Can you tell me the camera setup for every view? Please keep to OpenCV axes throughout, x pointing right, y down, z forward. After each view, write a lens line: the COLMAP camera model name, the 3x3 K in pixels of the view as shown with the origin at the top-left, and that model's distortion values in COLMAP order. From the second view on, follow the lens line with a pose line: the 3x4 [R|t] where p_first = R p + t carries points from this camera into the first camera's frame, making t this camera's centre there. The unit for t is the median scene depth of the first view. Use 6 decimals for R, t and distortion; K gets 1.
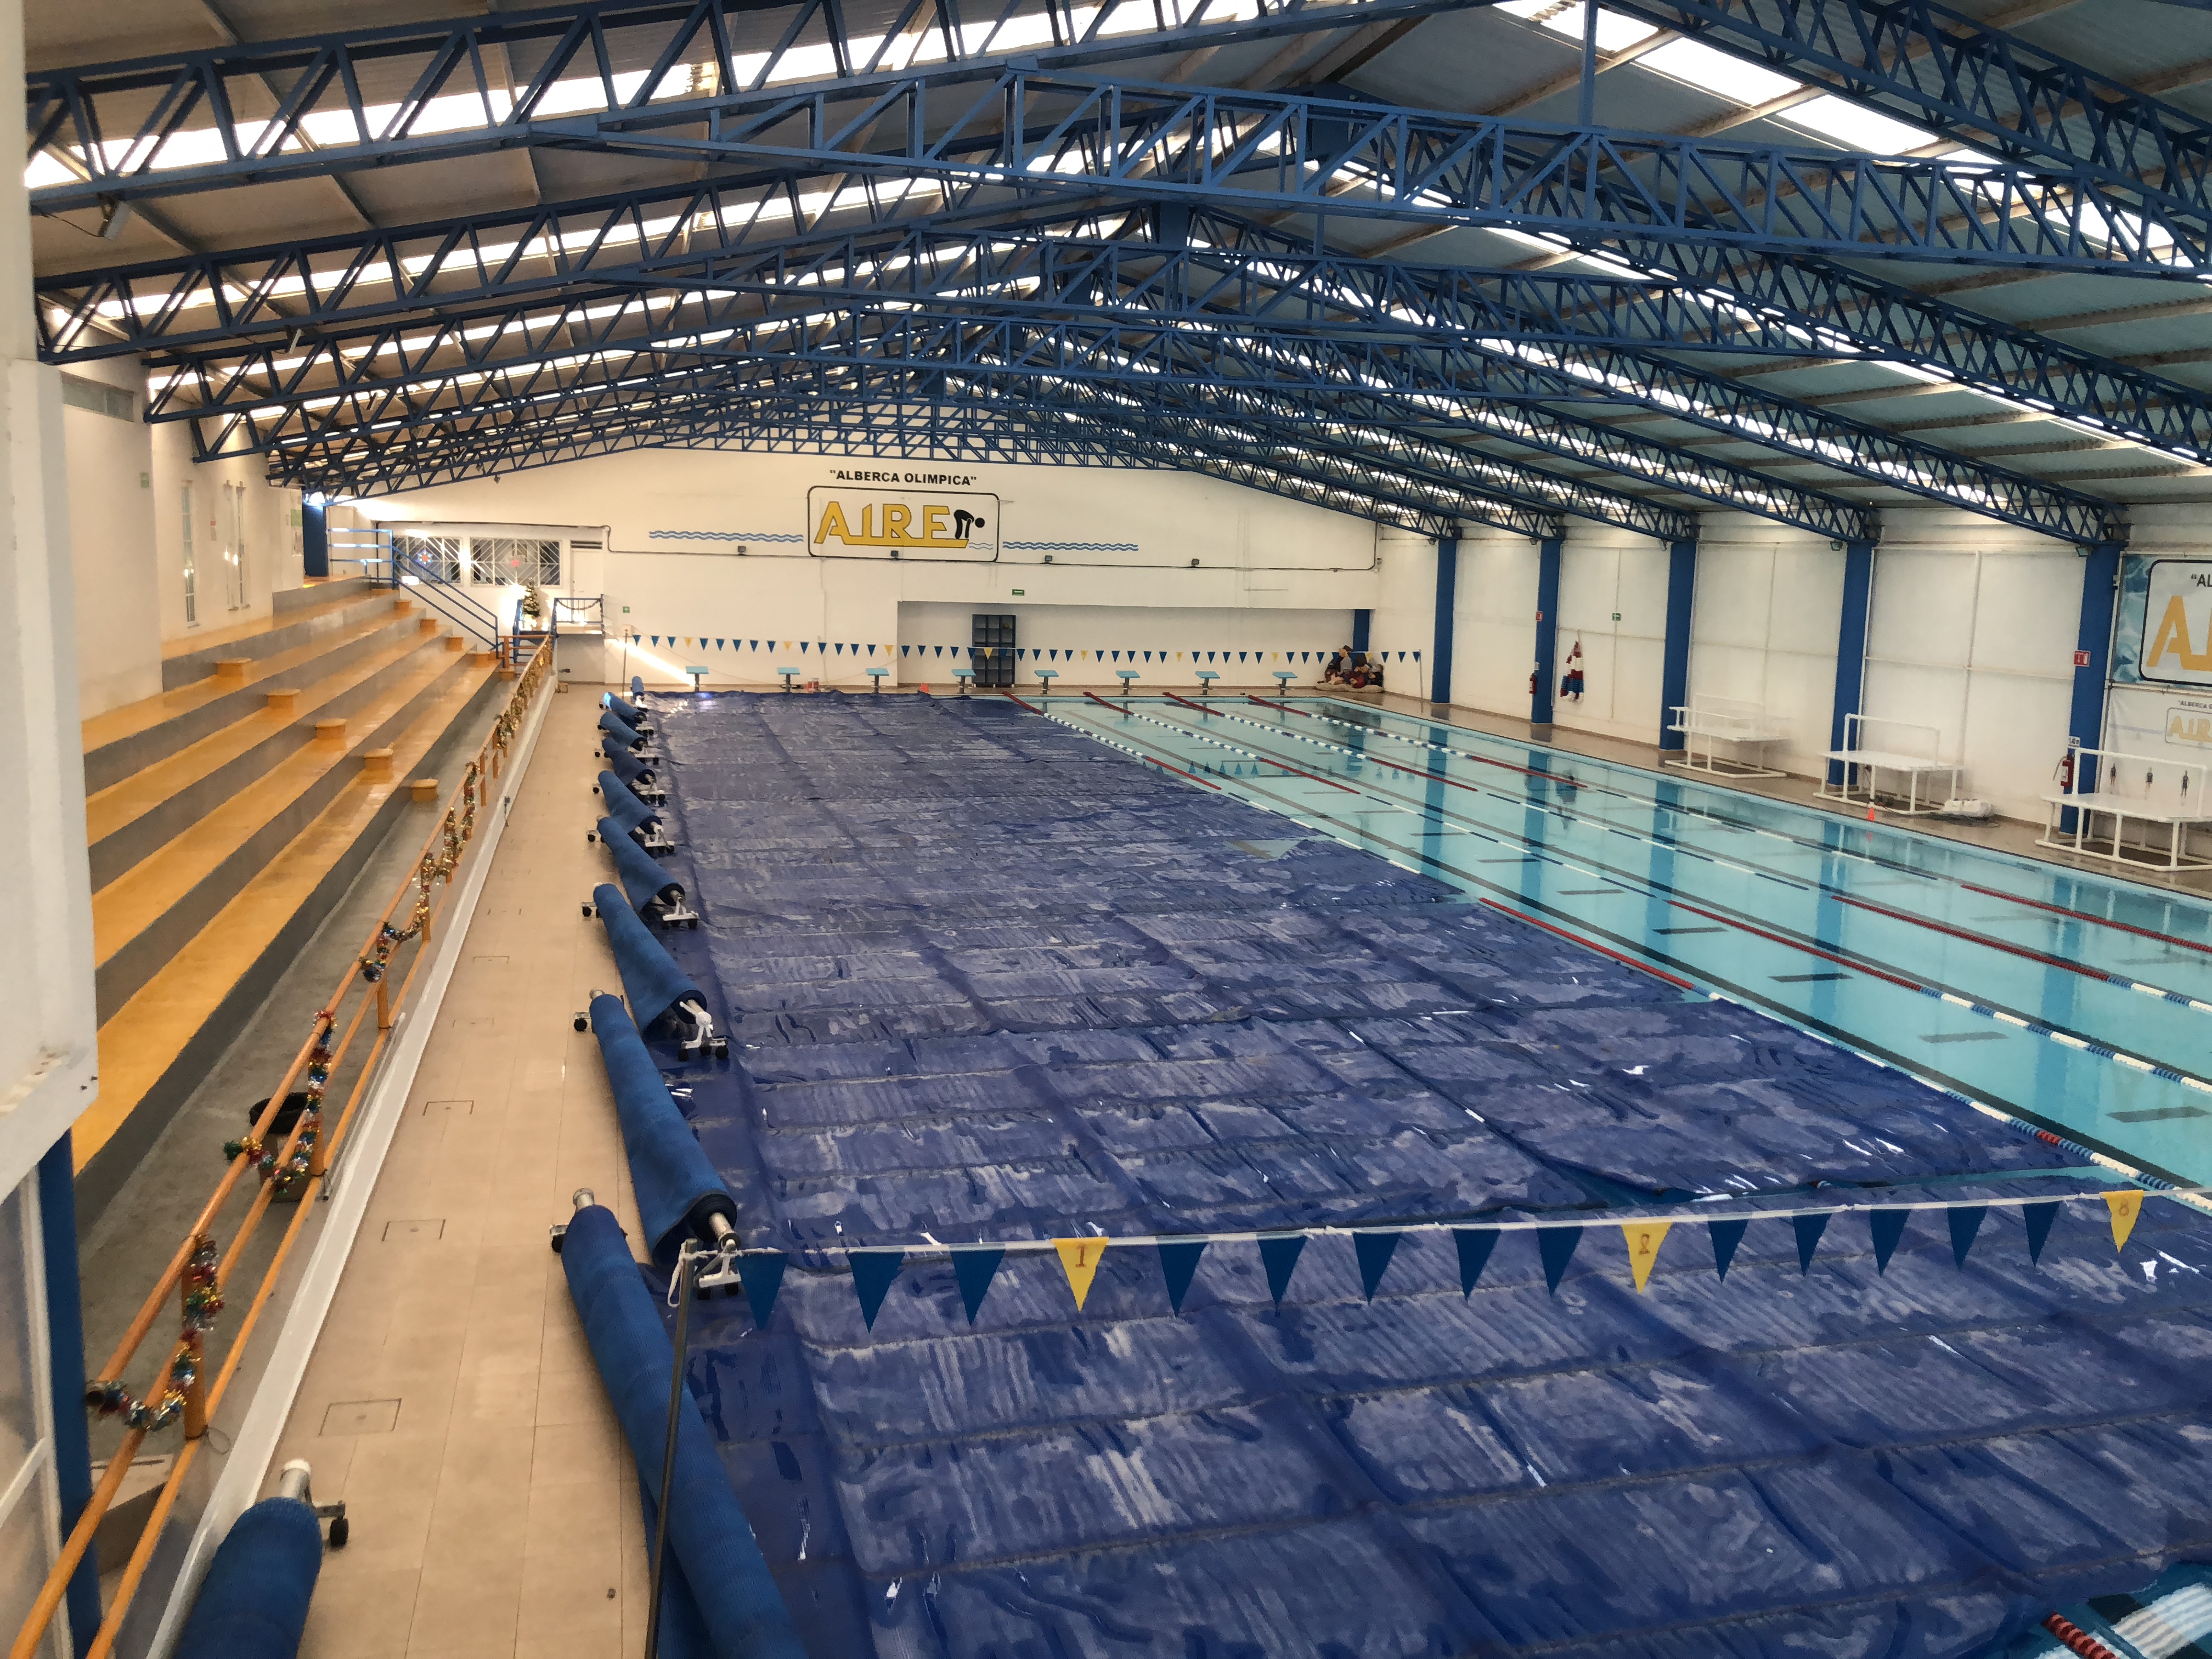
lens RADIAL K [[1804.1, 0, 1116.7], [0, 1804.1, 805.4], [0, 0, 1]] dist [0.014629, -0.010692]
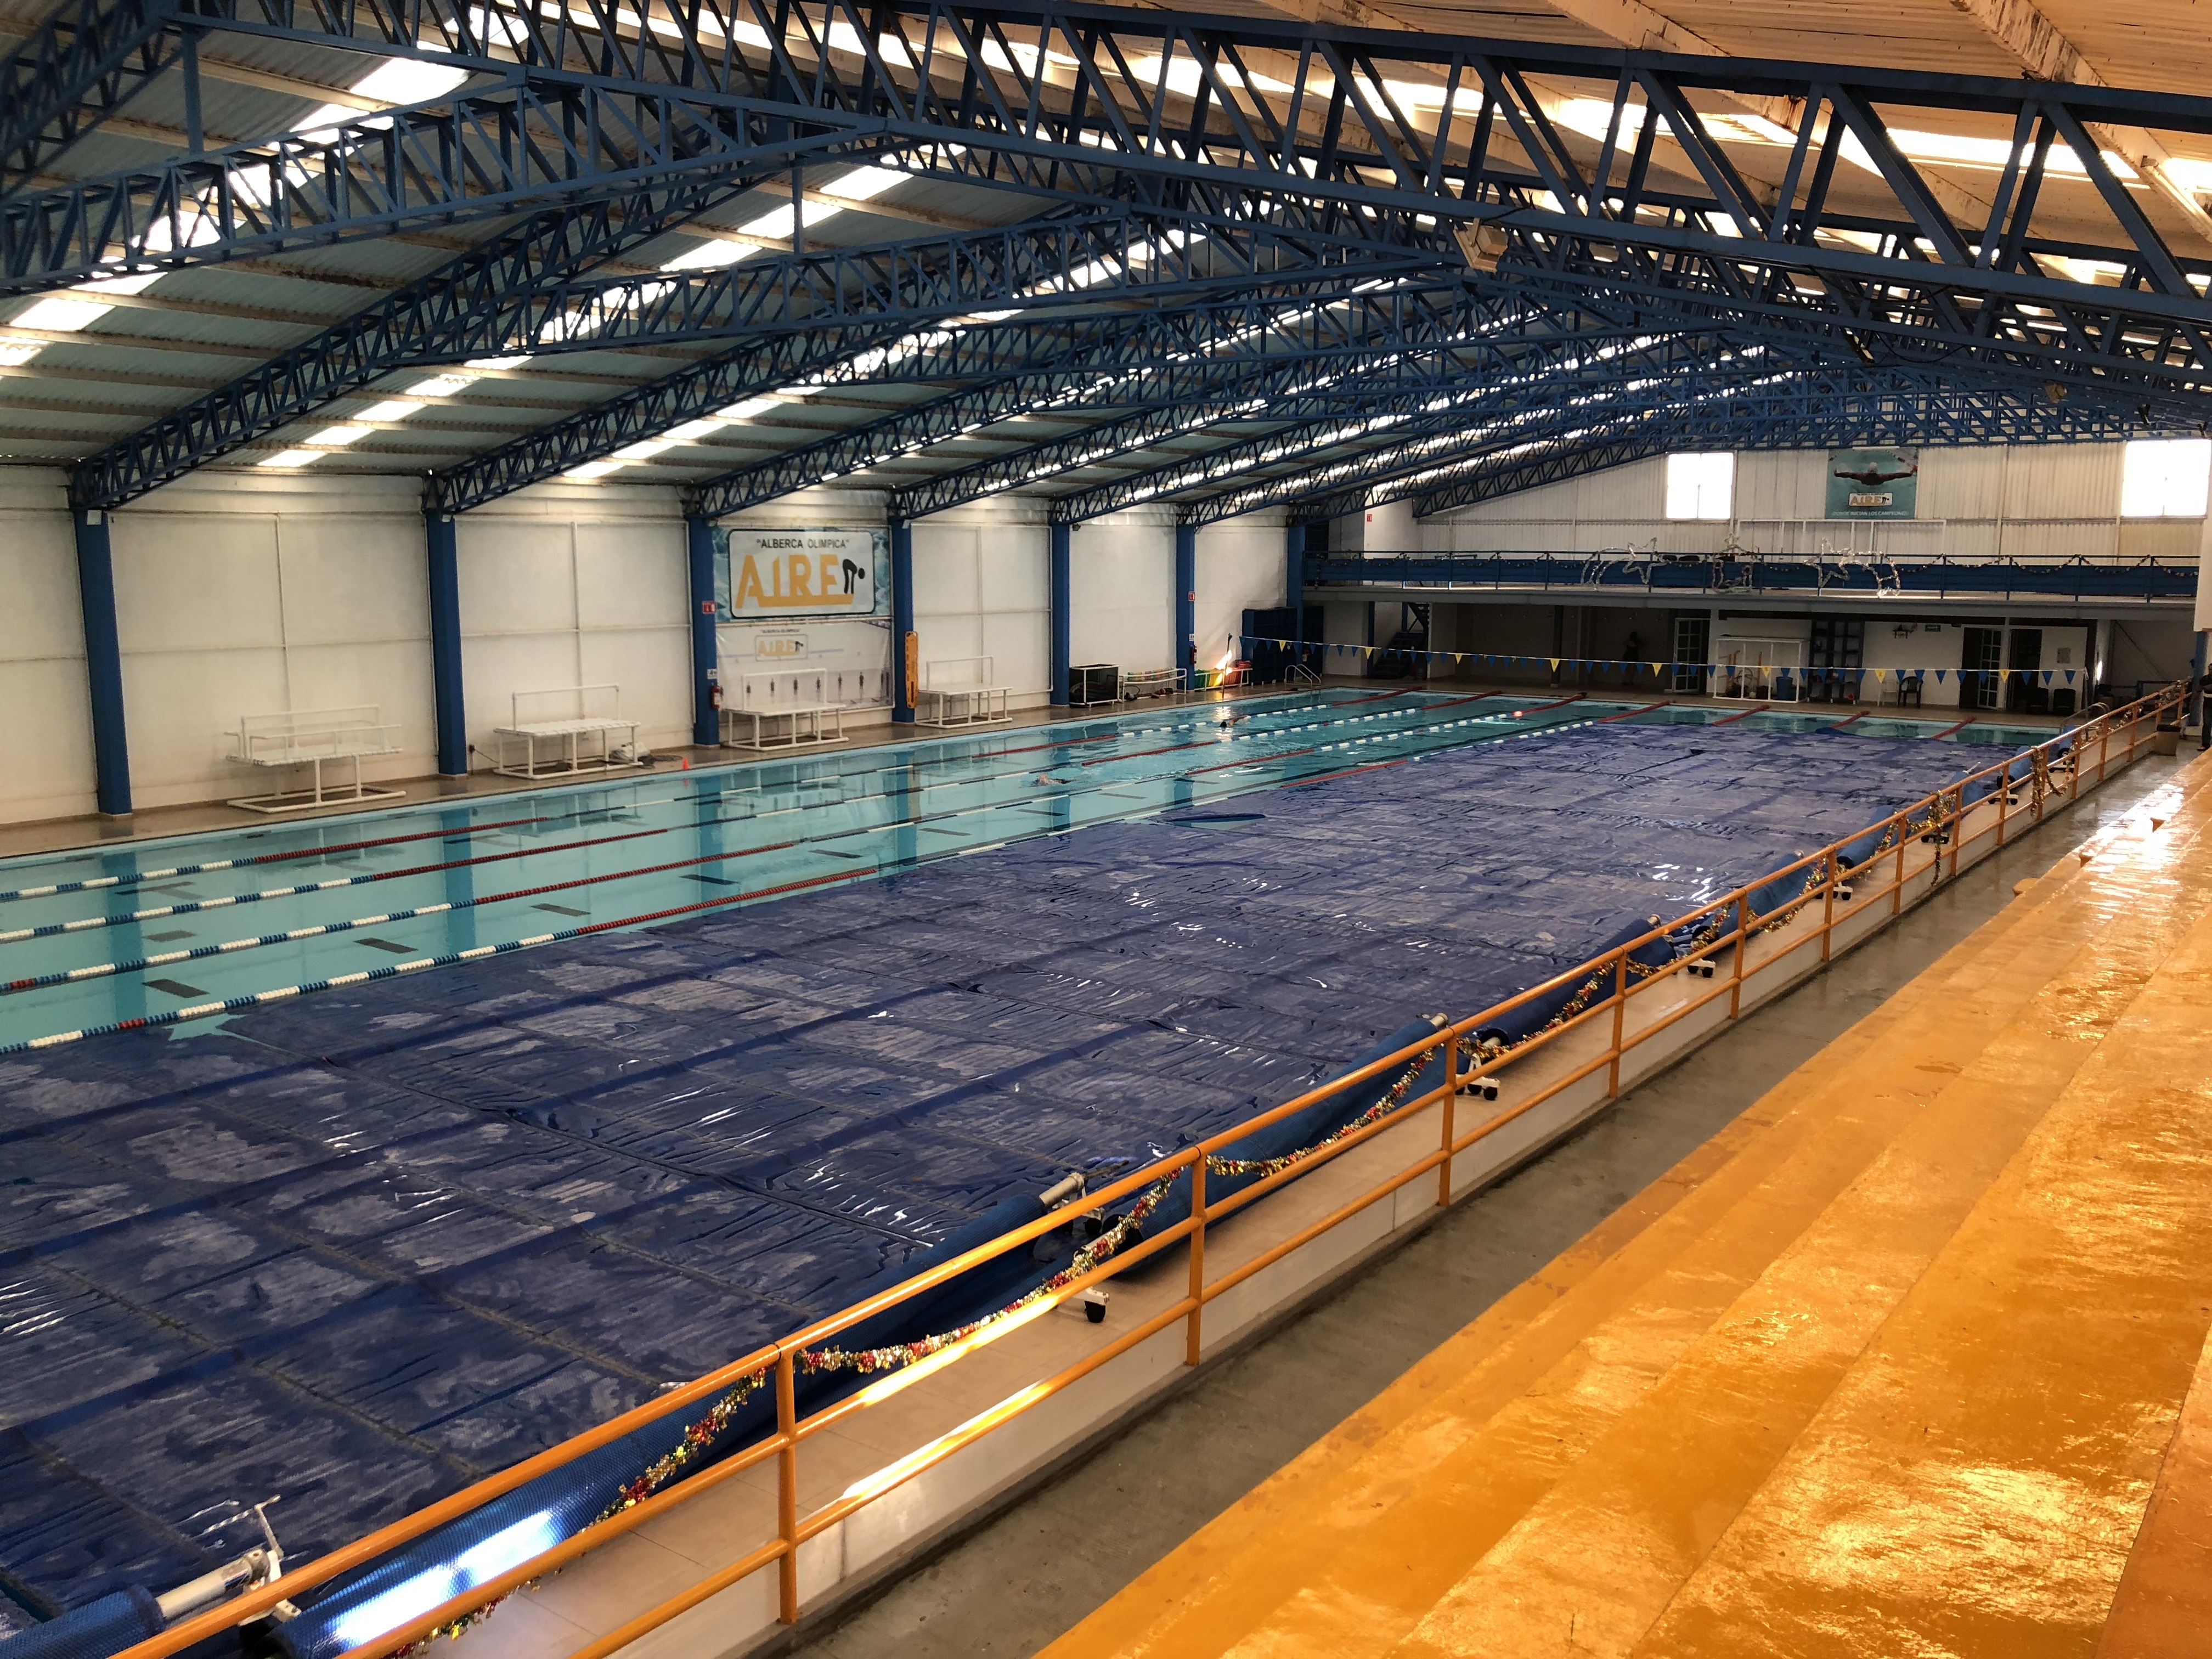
lens RADIAL K [[1804.1, 0, 1113.5], [0, 1804.1, 812.1], [0, 0, 1]] dist [0.014629, -0.010692]
pose [[-0.618724, -0.149044, 0.771341, -0.385208], [0.091000, 0.961633, 0.258808, -0.147137], [-0.780320, 0.230323, -0.581422, 0.927384]]
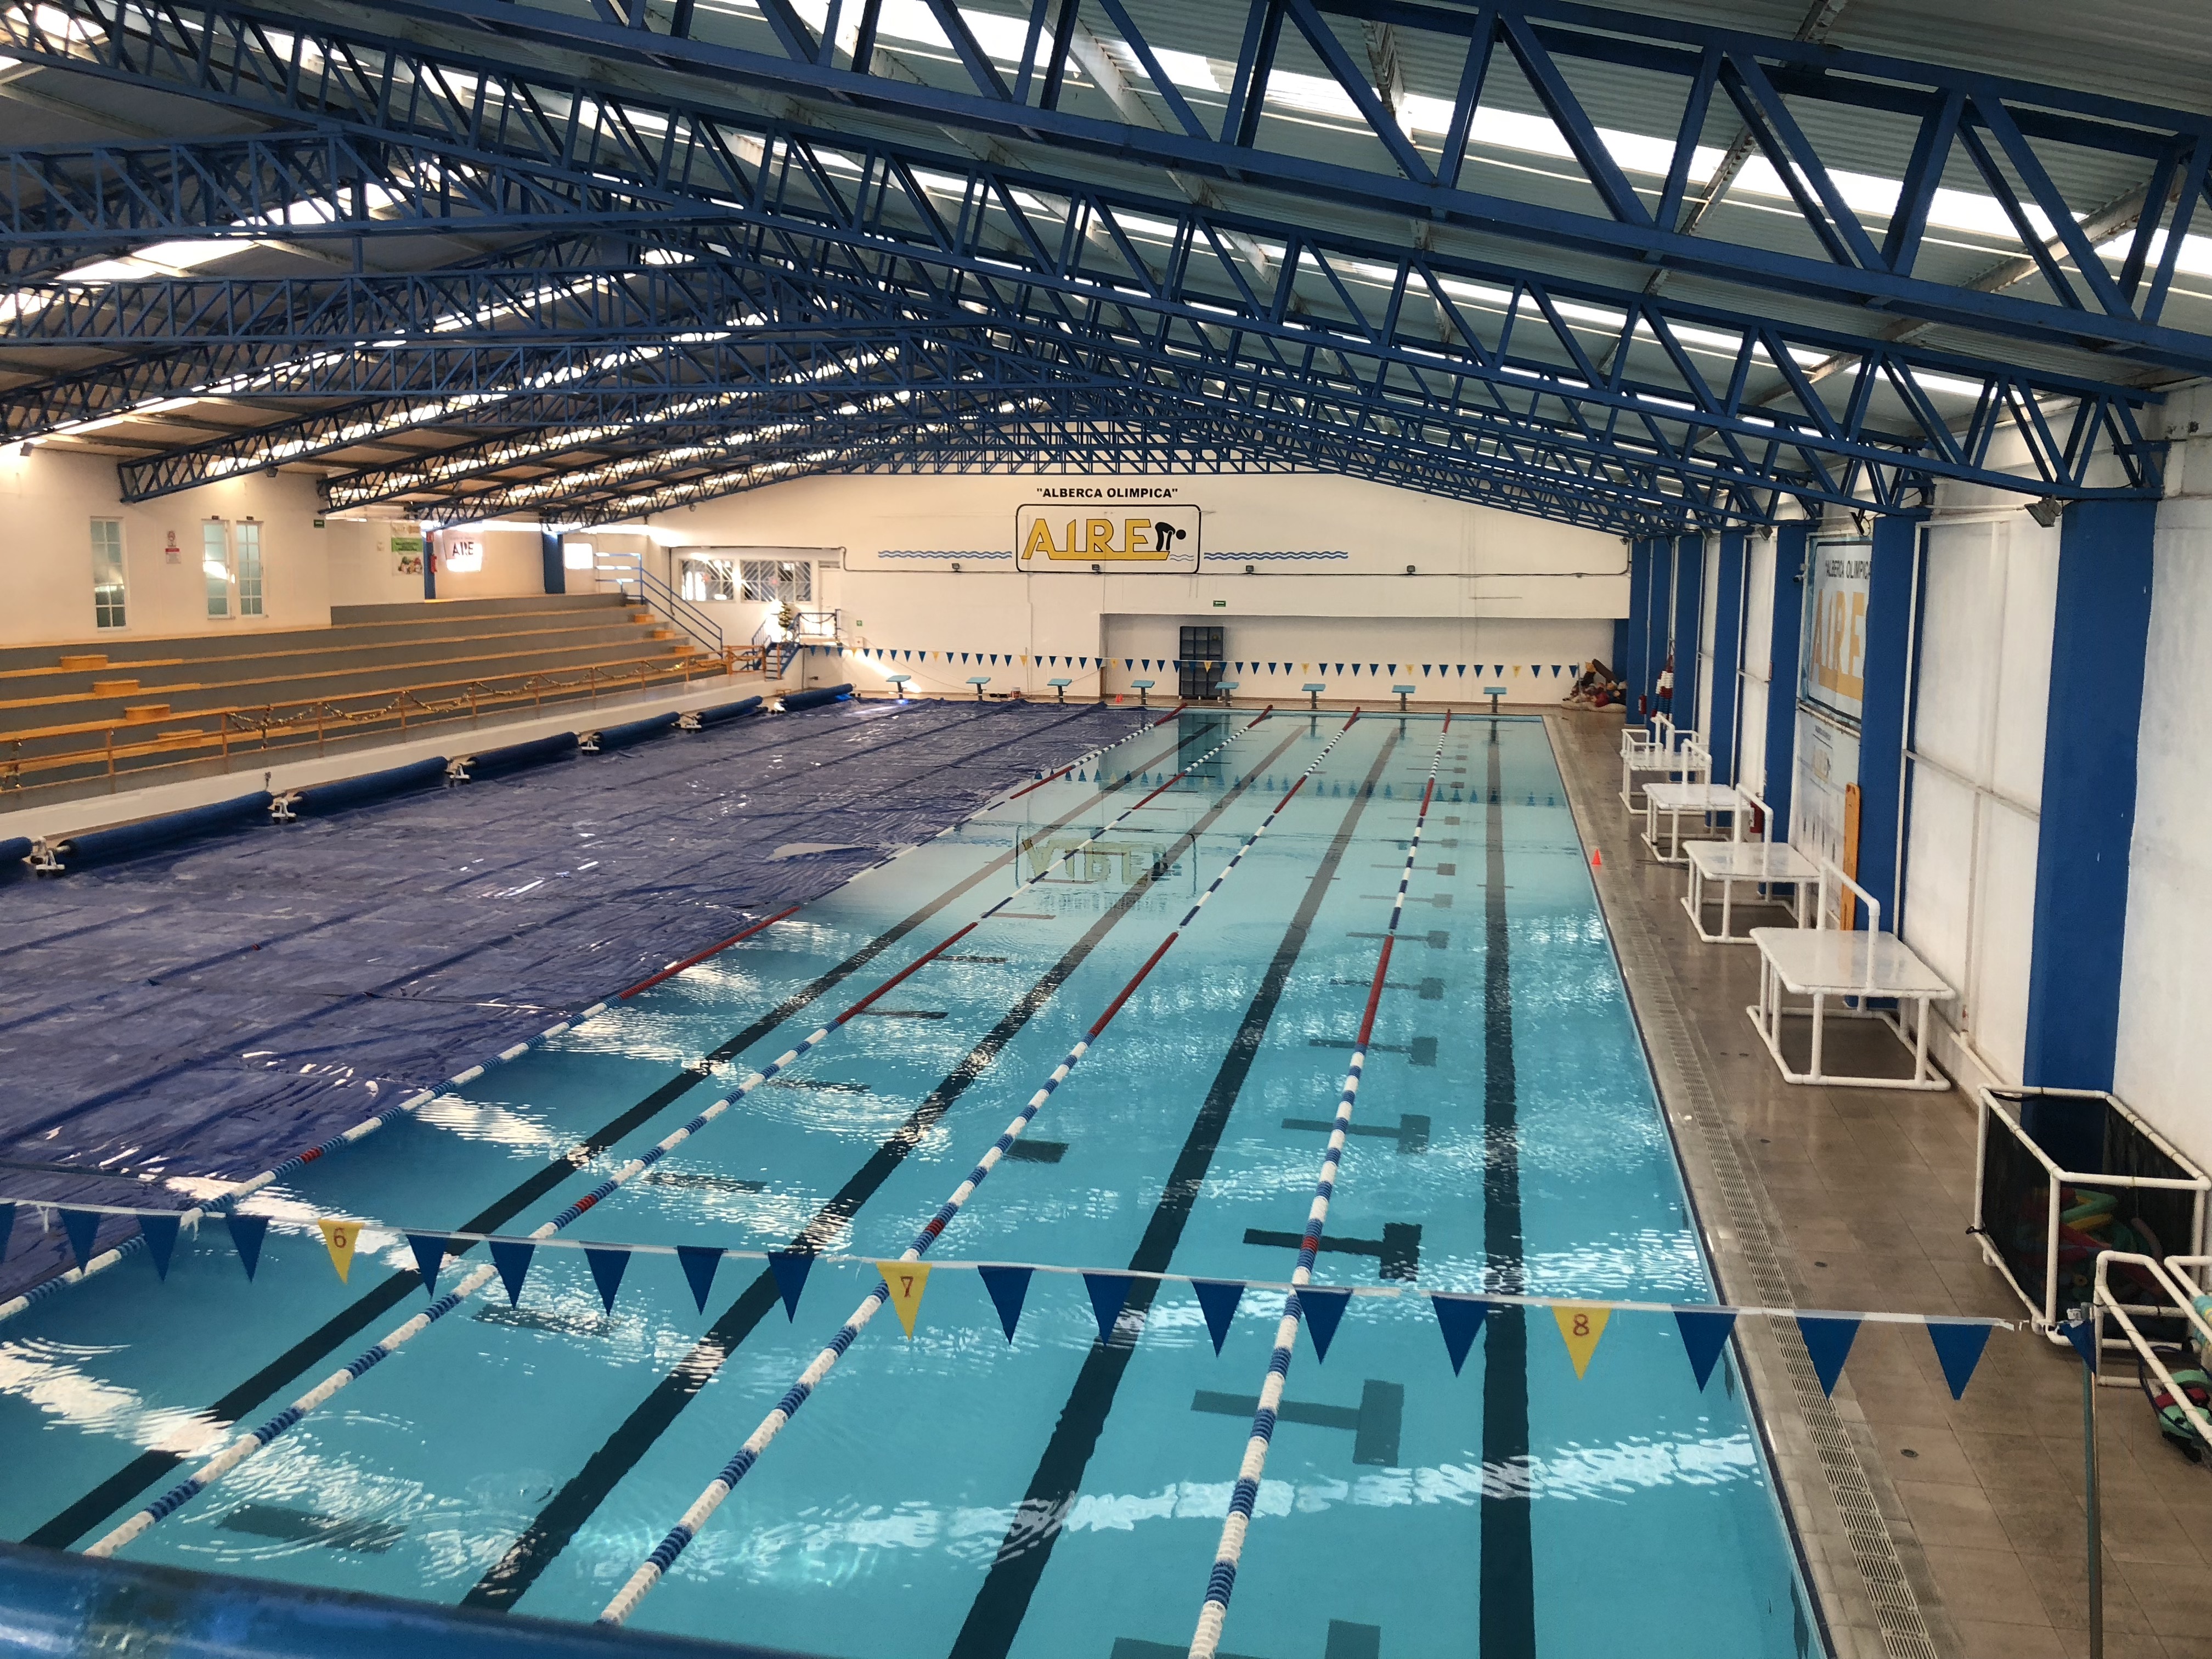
lens RADIAL K [[1804.1, 0, 1087.3], [0, 1804.1, 793.8], [0, 0, 1]] dist [0.014629, -0.010692]
pose [[0.890096, 0.037940, -0.454191, 0.373882], [-0.045761, 0.998933, -0.006234, -0.005011], [0.453470, 0.026333, 0.890883, 0.098731]]
